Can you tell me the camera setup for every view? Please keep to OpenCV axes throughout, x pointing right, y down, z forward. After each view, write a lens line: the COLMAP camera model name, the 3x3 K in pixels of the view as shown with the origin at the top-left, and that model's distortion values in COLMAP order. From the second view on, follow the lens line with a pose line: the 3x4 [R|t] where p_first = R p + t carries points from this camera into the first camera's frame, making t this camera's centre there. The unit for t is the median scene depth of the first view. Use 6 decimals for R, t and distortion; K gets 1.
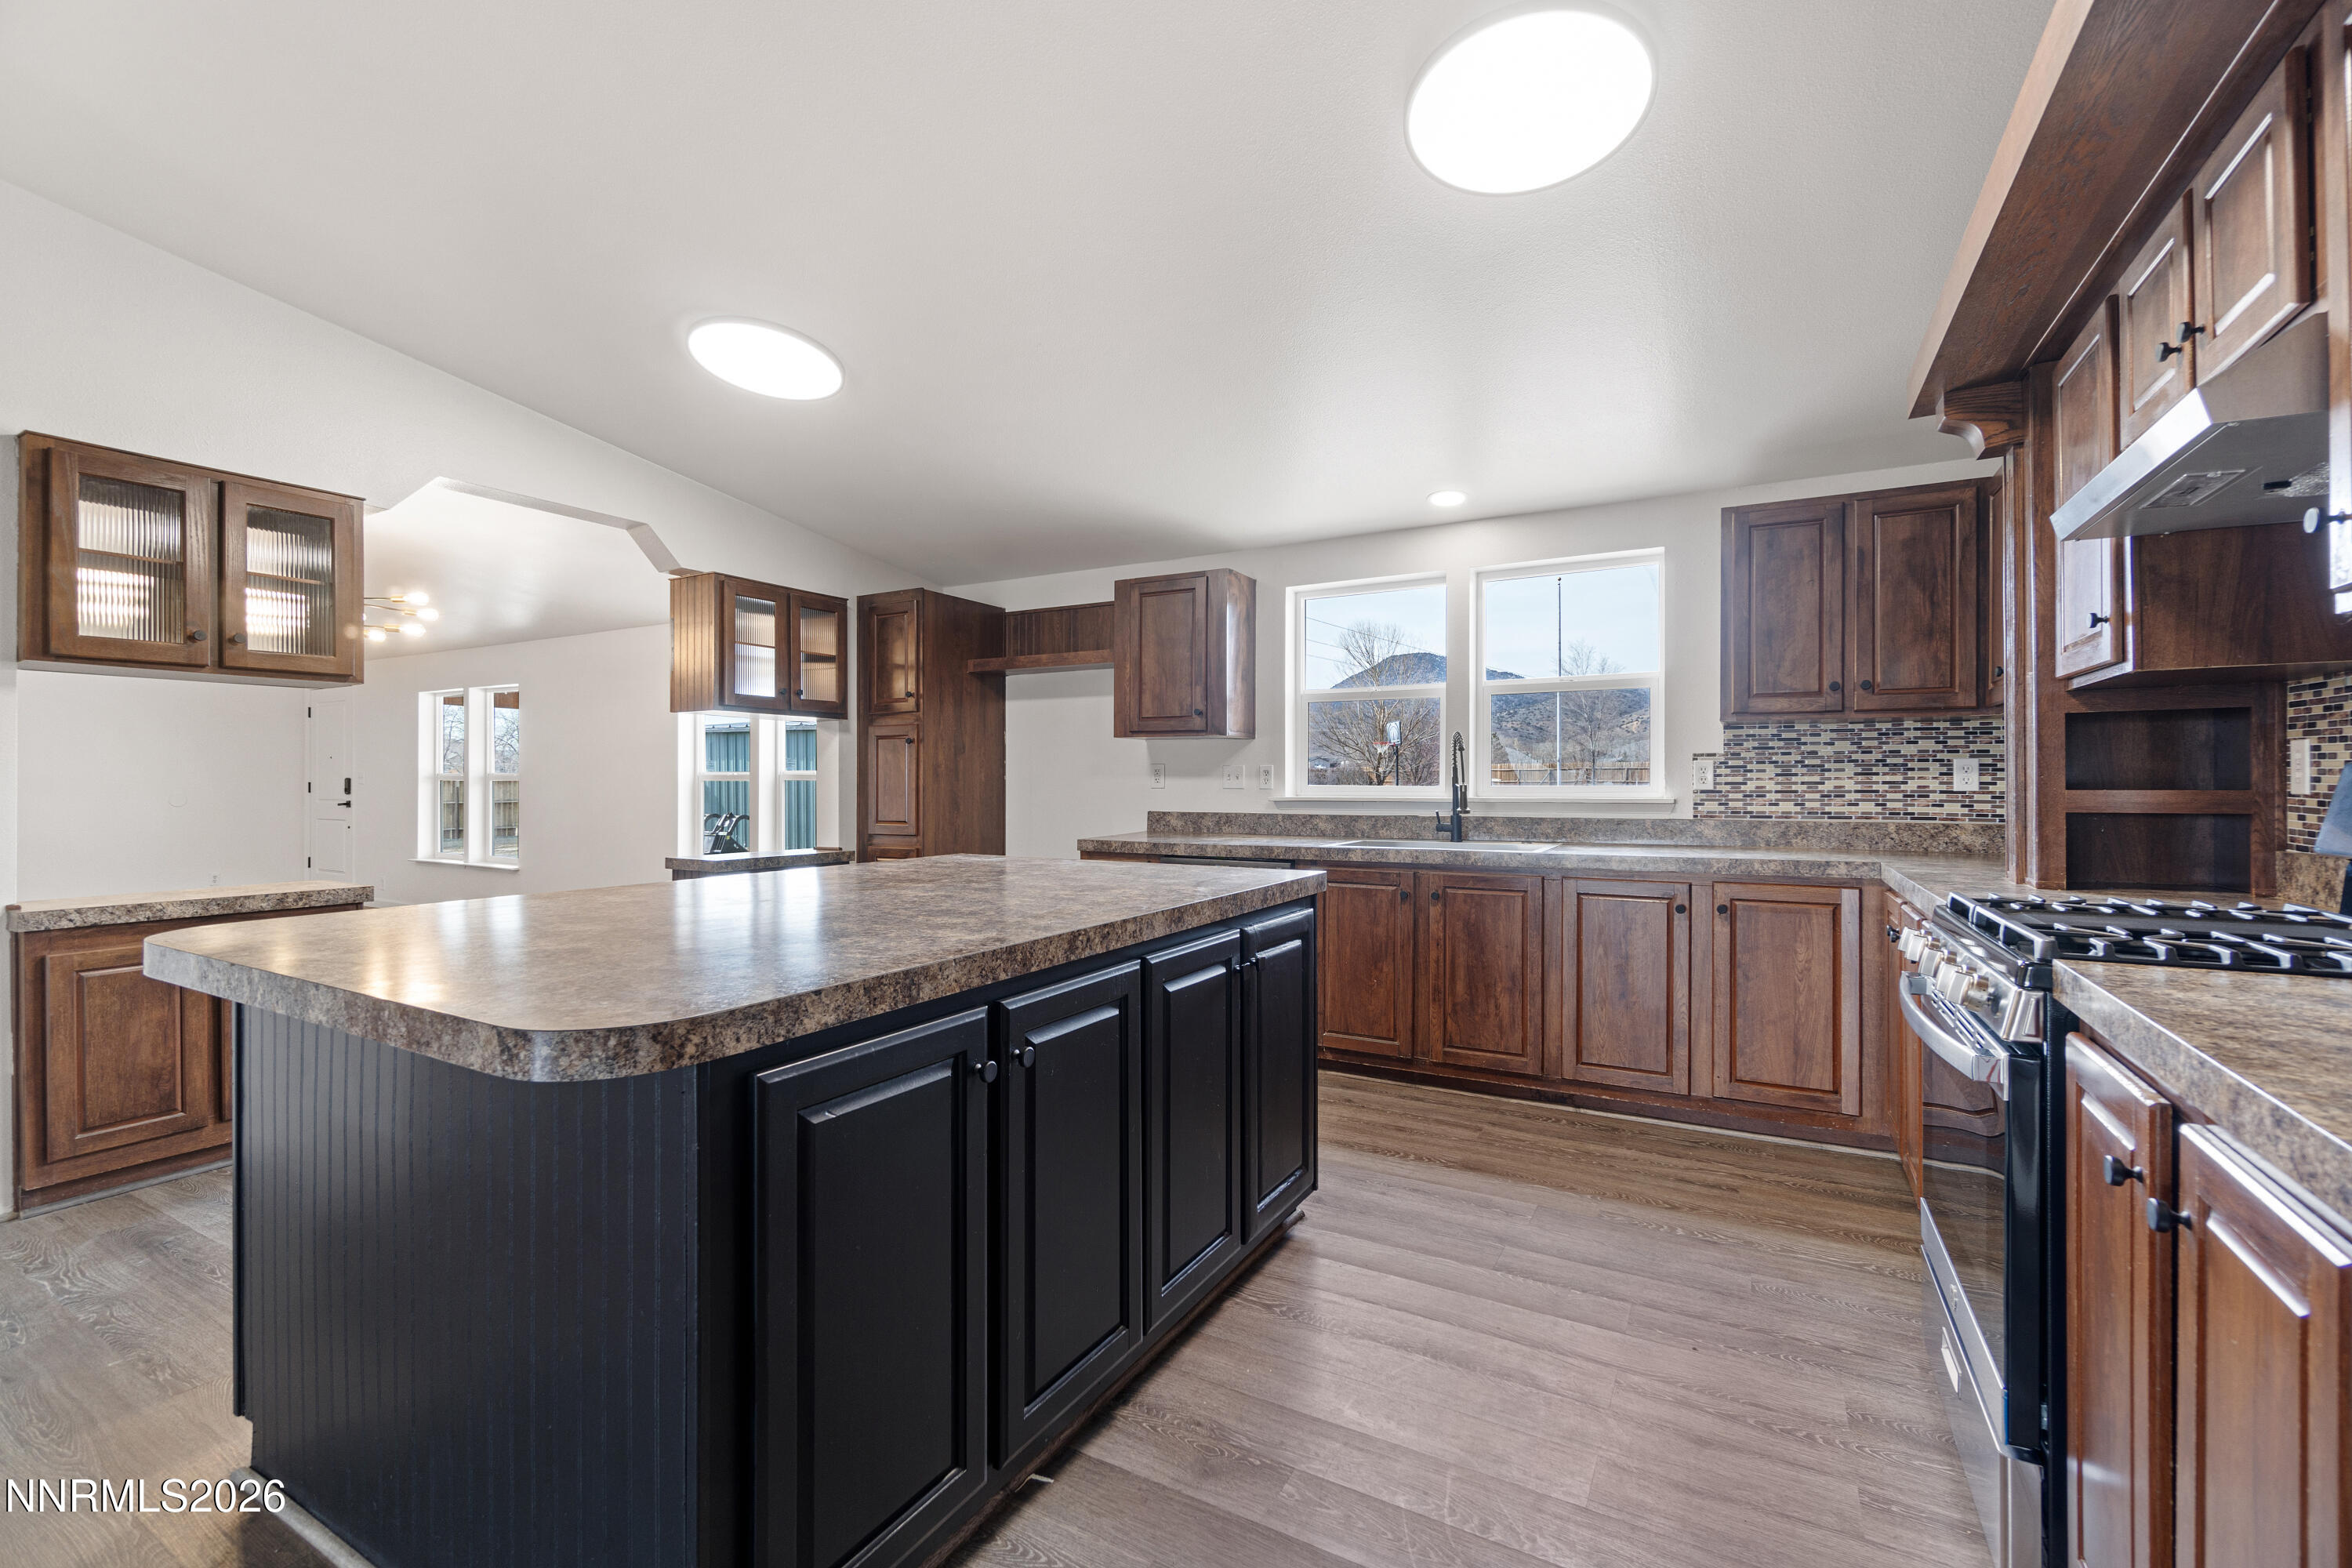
lens RADIAL K [[1020.0, 0, 1161.7], [0, 1020.0, 783.7], [0, 0, 1]] dist [-0.002882, 0.000768]
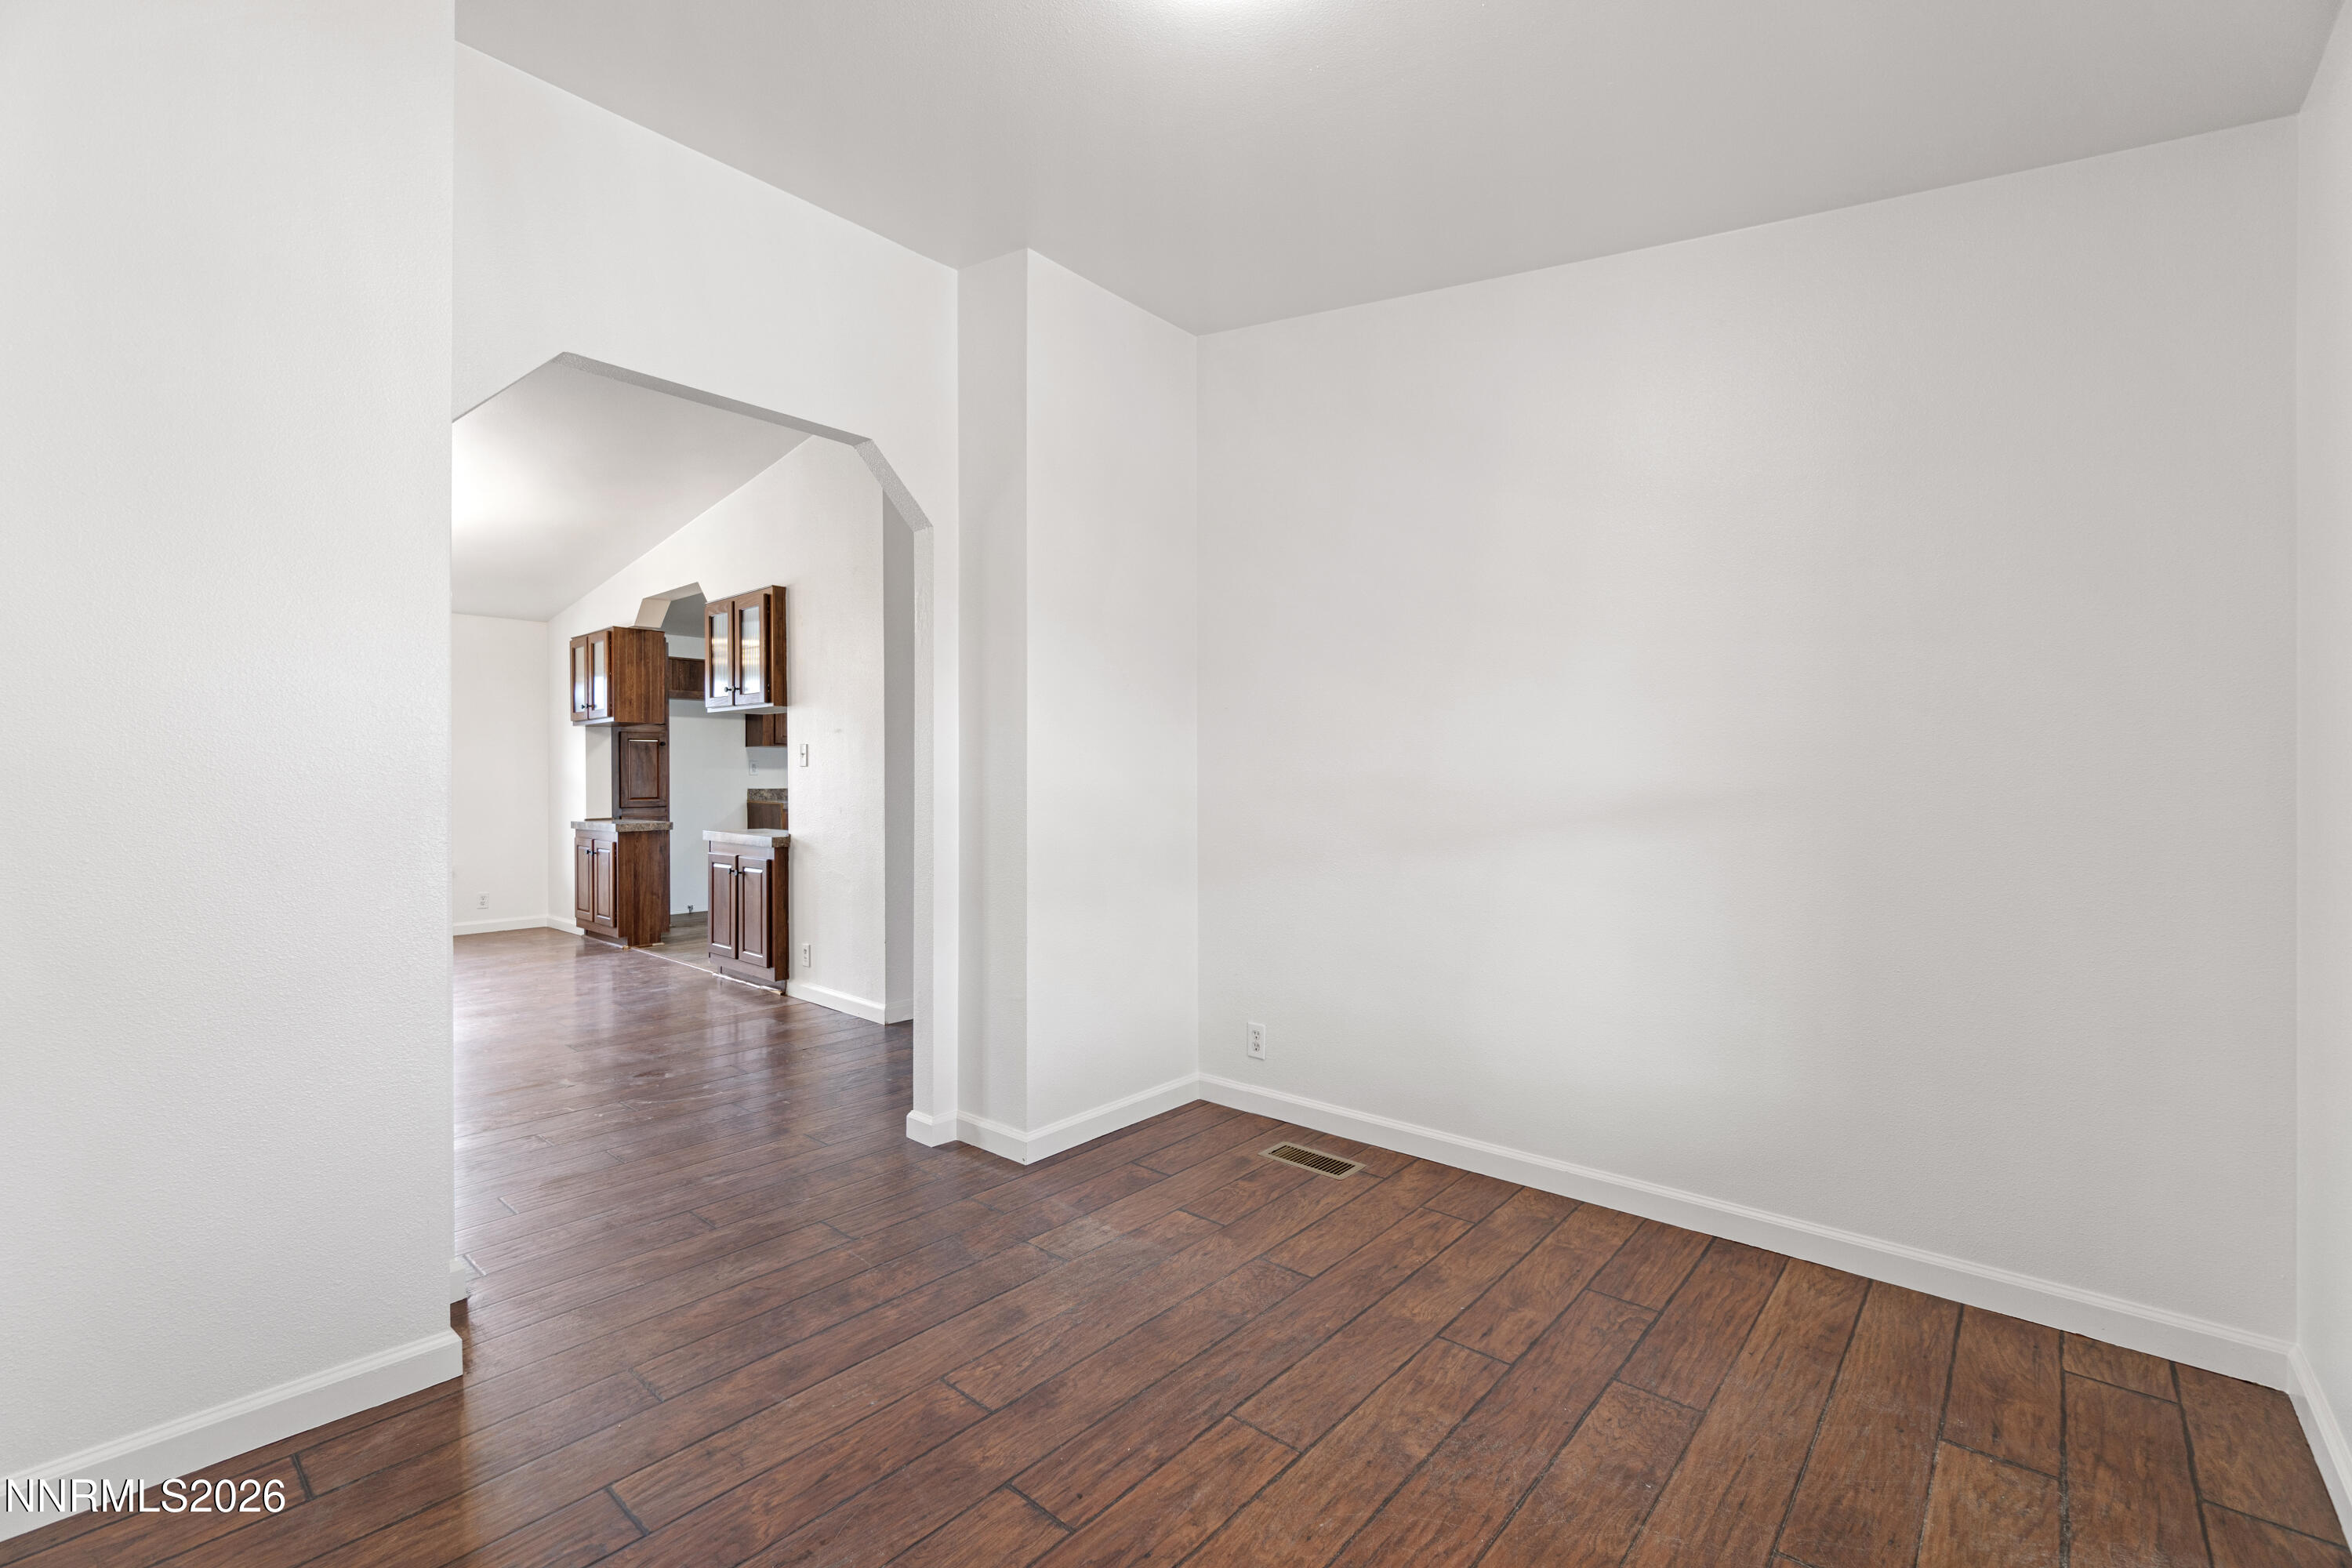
lens RADIAL K [[1020.0, 0, 1182.9], [0, 1020.0, 782.8], [0, 0, 1]] dist [-0.002882, 0.000768]
pose [[0.194632, -0.008031, 0.980843, -2.106045], [0.002016, 0.999968, 0.007787, 0.007042], [-0.980874, 0.000462, 0.194642, -0.061583]]
